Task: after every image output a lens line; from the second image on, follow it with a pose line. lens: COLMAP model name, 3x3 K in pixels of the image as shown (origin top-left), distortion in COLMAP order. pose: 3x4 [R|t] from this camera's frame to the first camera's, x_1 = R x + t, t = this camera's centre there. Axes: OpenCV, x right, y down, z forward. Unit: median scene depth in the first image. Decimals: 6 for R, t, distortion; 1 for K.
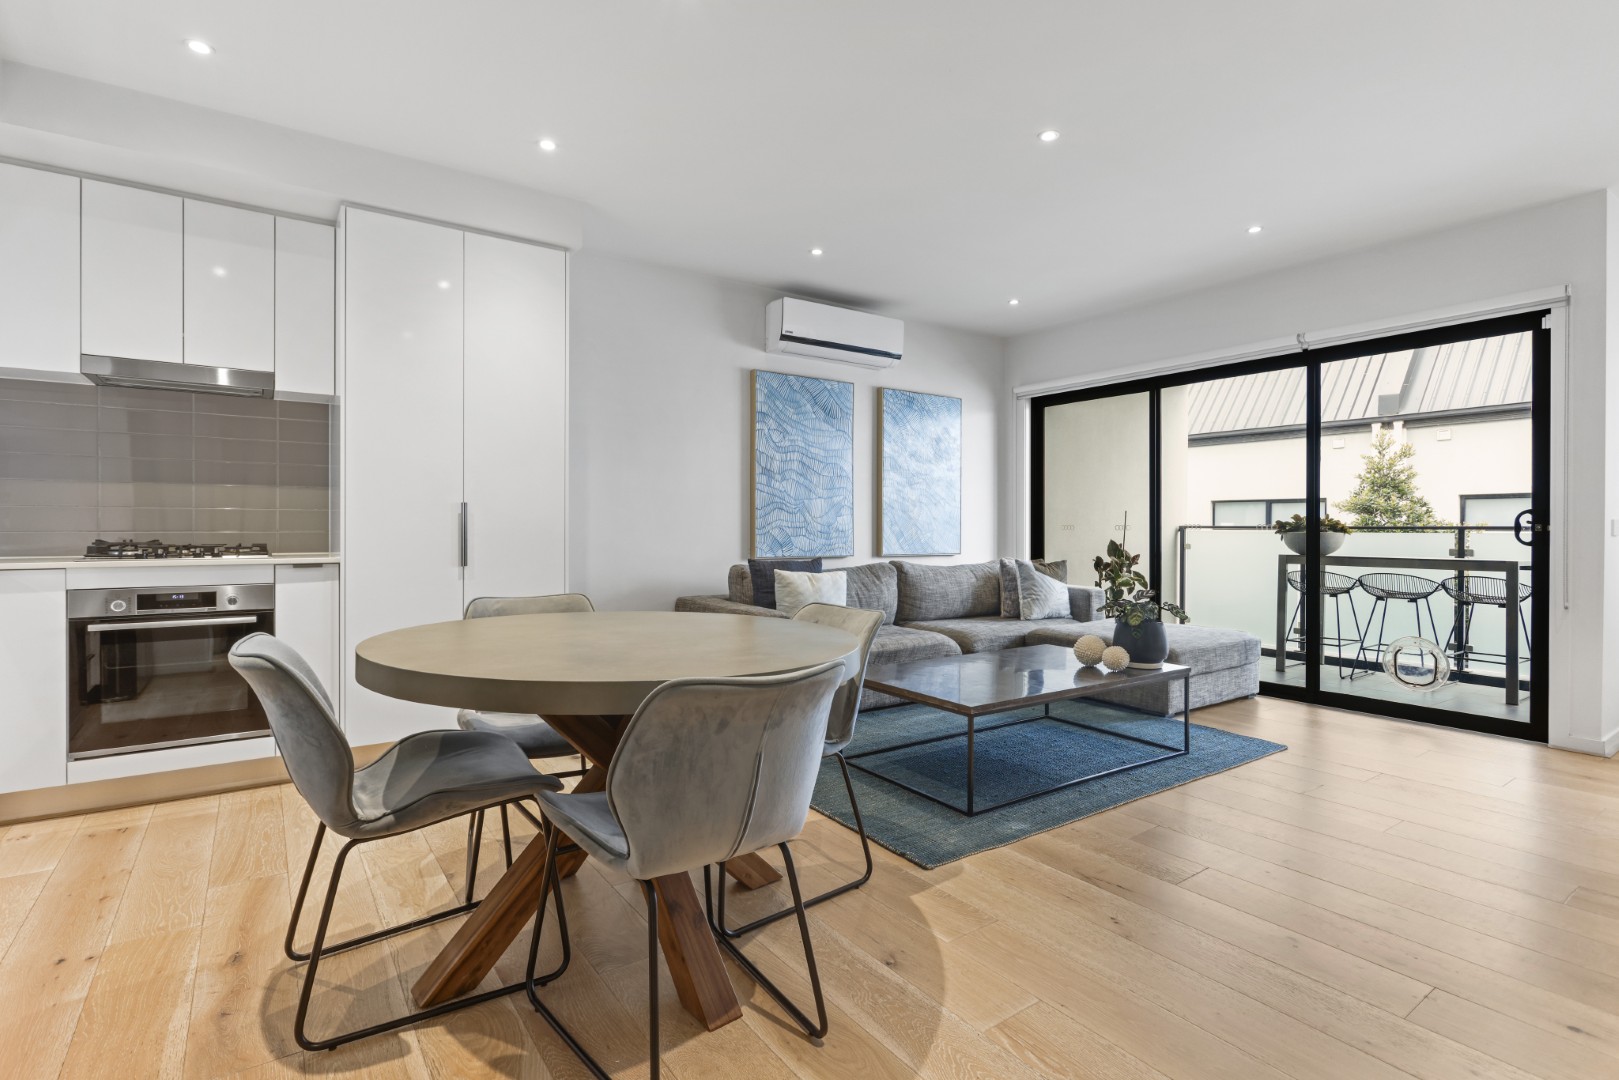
lens RADIAL K [[798.8, 0, 793.4], [0, 798.8, 532.5], [0, 0, 1]] dist [-0.004973, -0.000919]
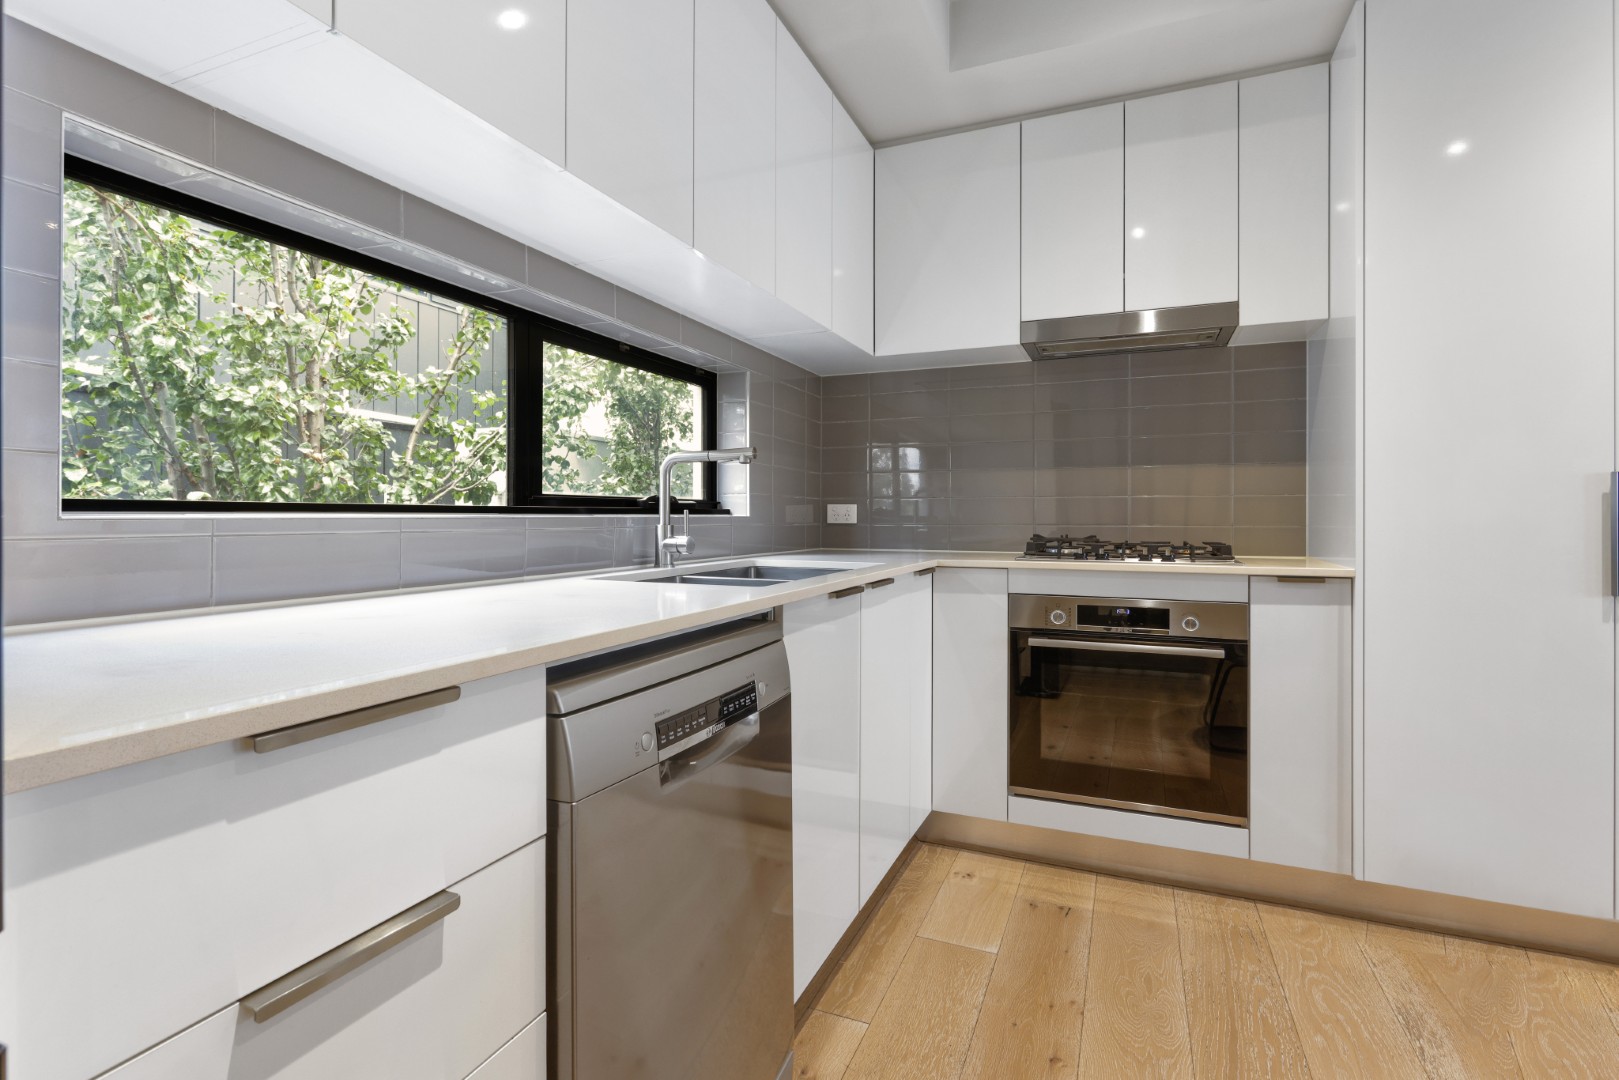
lens RADIAL K [[798.8, 0, 750.8], [0, 798.8, 514.0], [0, 0, 1]] dist [-0.004973, -0.000919]
pose [[0.507424, -0.004252, -0.861686, -0.284099], [-0.005175, 0.999955, -0.007982, -0.004570], [0.861681, 0.008510, 0.507379, 0.293116]]
